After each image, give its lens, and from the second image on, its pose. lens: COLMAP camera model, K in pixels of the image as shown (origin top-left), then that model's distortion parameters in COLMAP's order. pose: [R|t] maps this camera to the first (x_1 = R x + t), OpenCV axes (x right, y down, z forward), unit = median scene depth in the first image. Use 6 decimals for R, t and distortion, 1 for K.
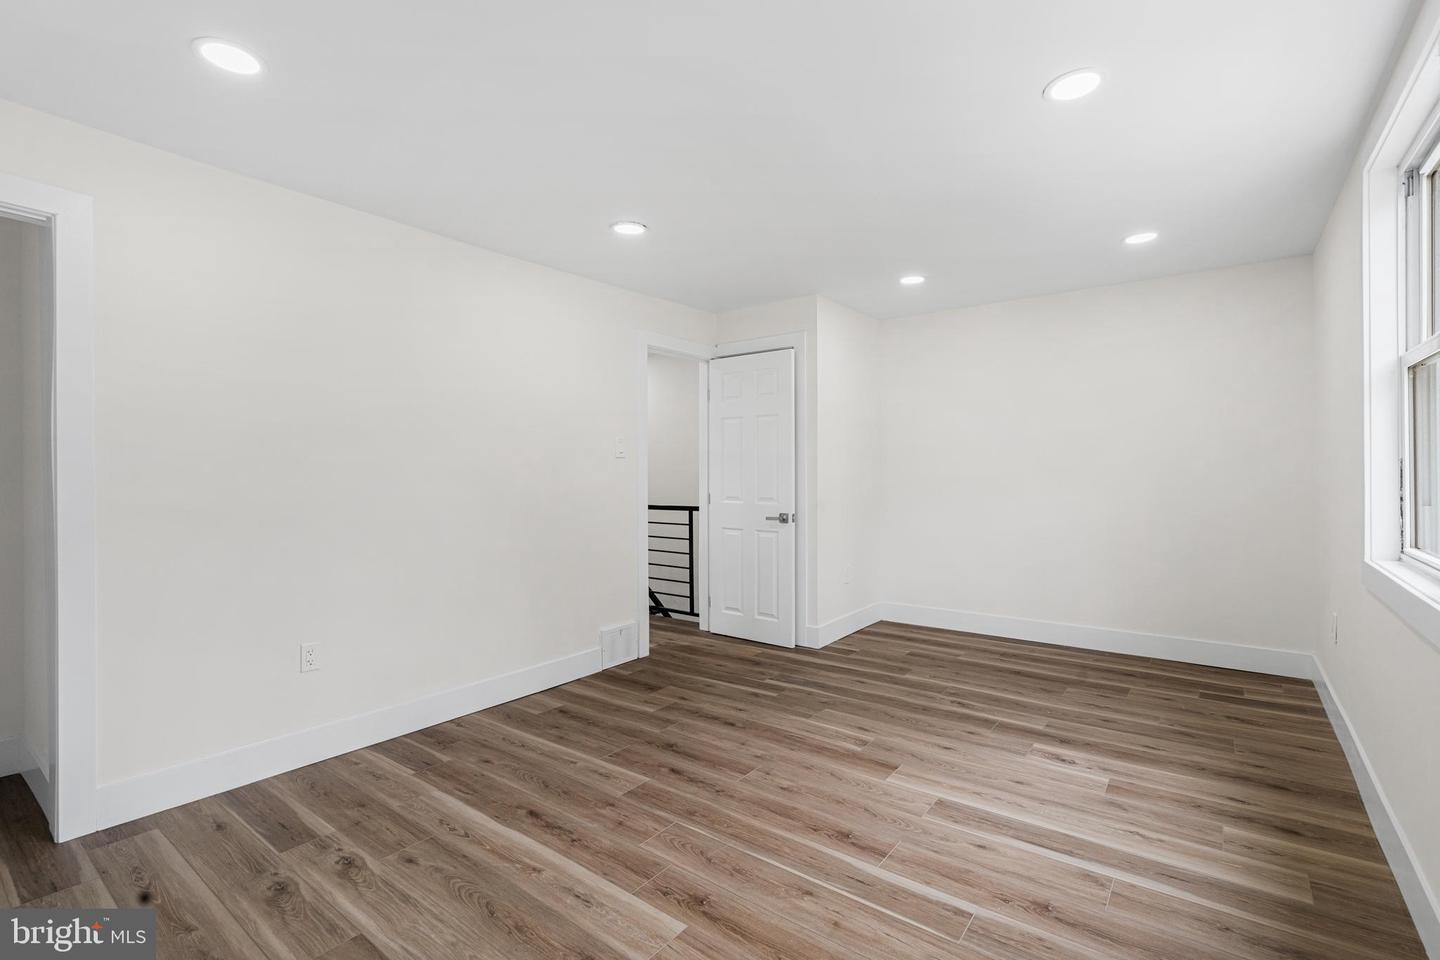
lens RADIAL K [[661.7, 0, 727.6], [0, 661.7, 477.5], [0, 0, 1]] dist [-0.004425, 0.001352]
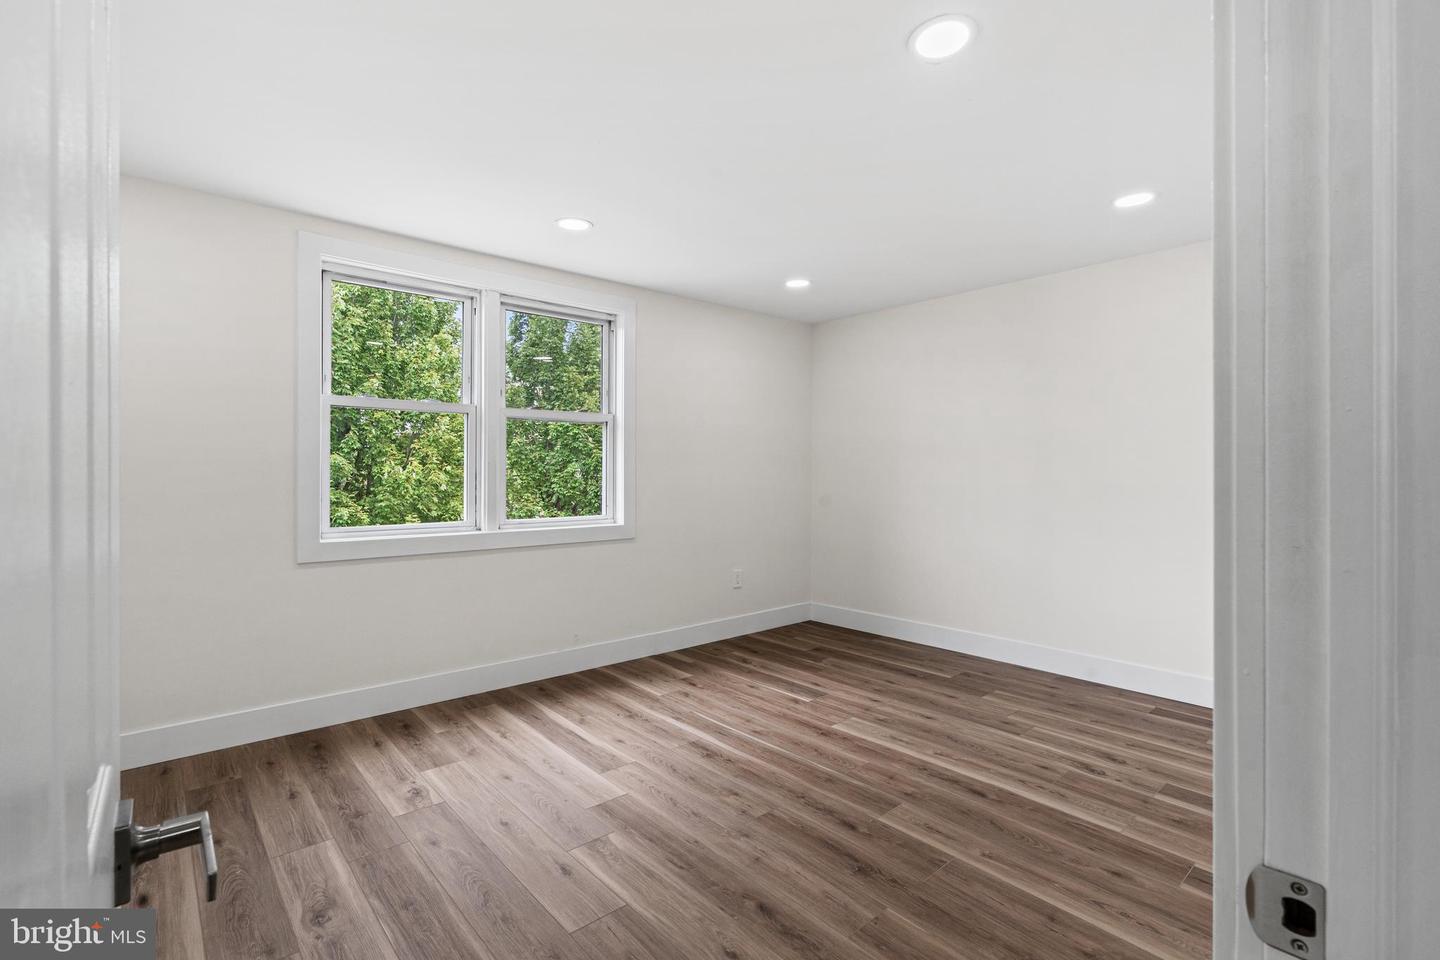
lens RADIAL K [[661.7, 0, 712.9], [0, 661.7, 475.4], [0, 0, 1]] dist [-0.004425, 0.001352]
pose [[-0.976045, 0.002413, 0.217555, -0.086337], [0.005731, 0.999877, 0.014623, -0.020175], [-0.217493, 0.015519, -0.975938, 1.719110]]
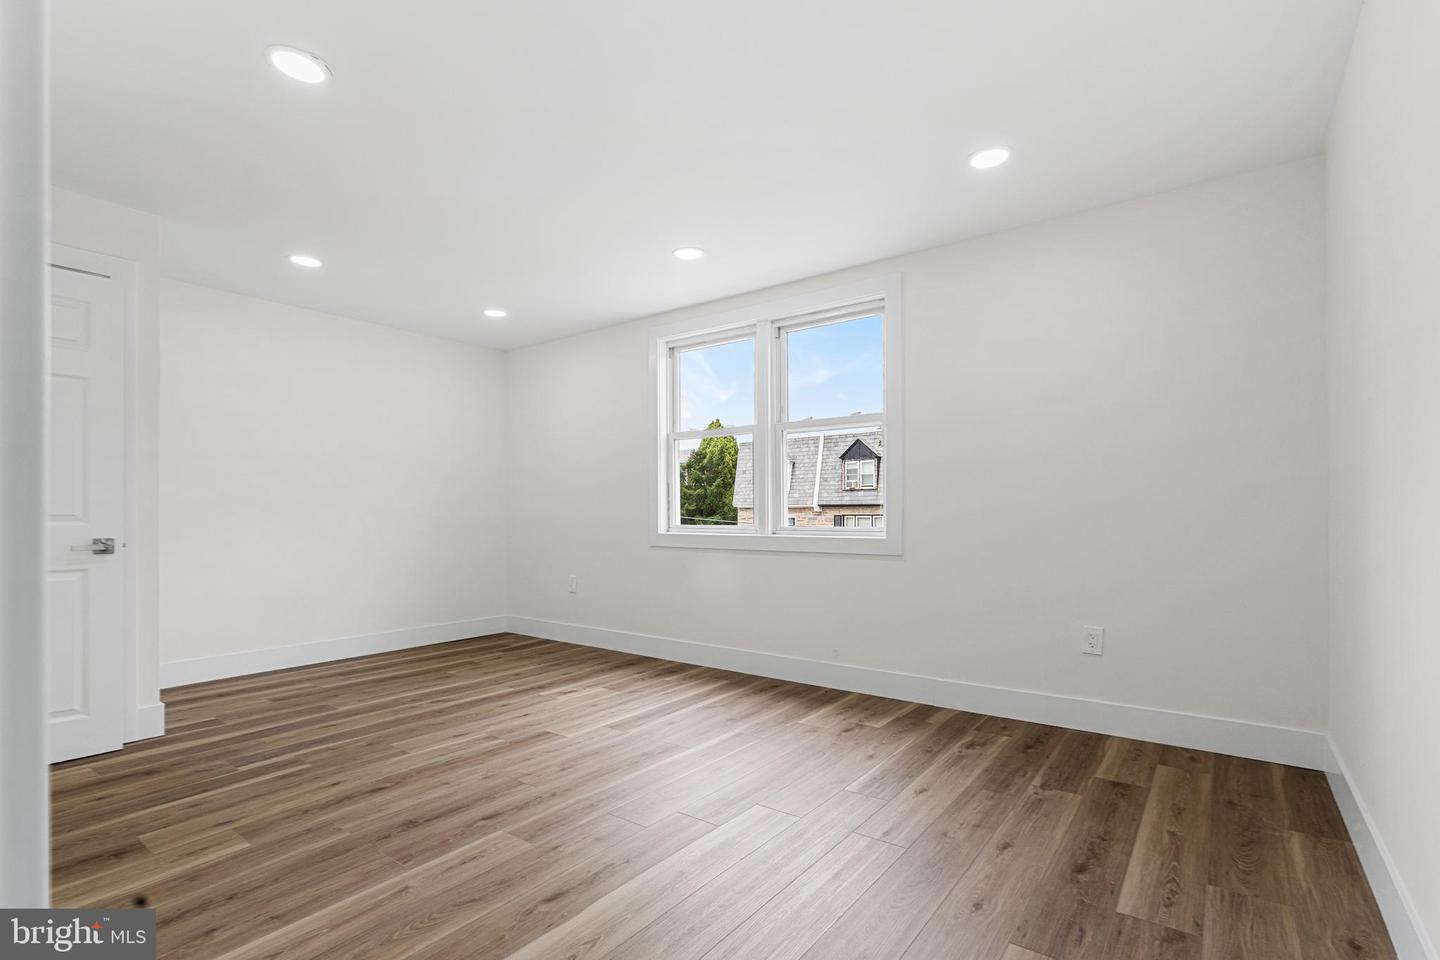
lens RADIAL K [[661.7, 0, 720.4], [0, 661.7, 511.1], [0, 0, 1]] dist [-0.004425, 0.001352]
pose [[0.002889, 0.011453, 0.999930, -0.844715], [0.013058, 0.999849, -0.011490, 0.066340], [-0.999911, 0.013090, 0.002739, 0.647899]]
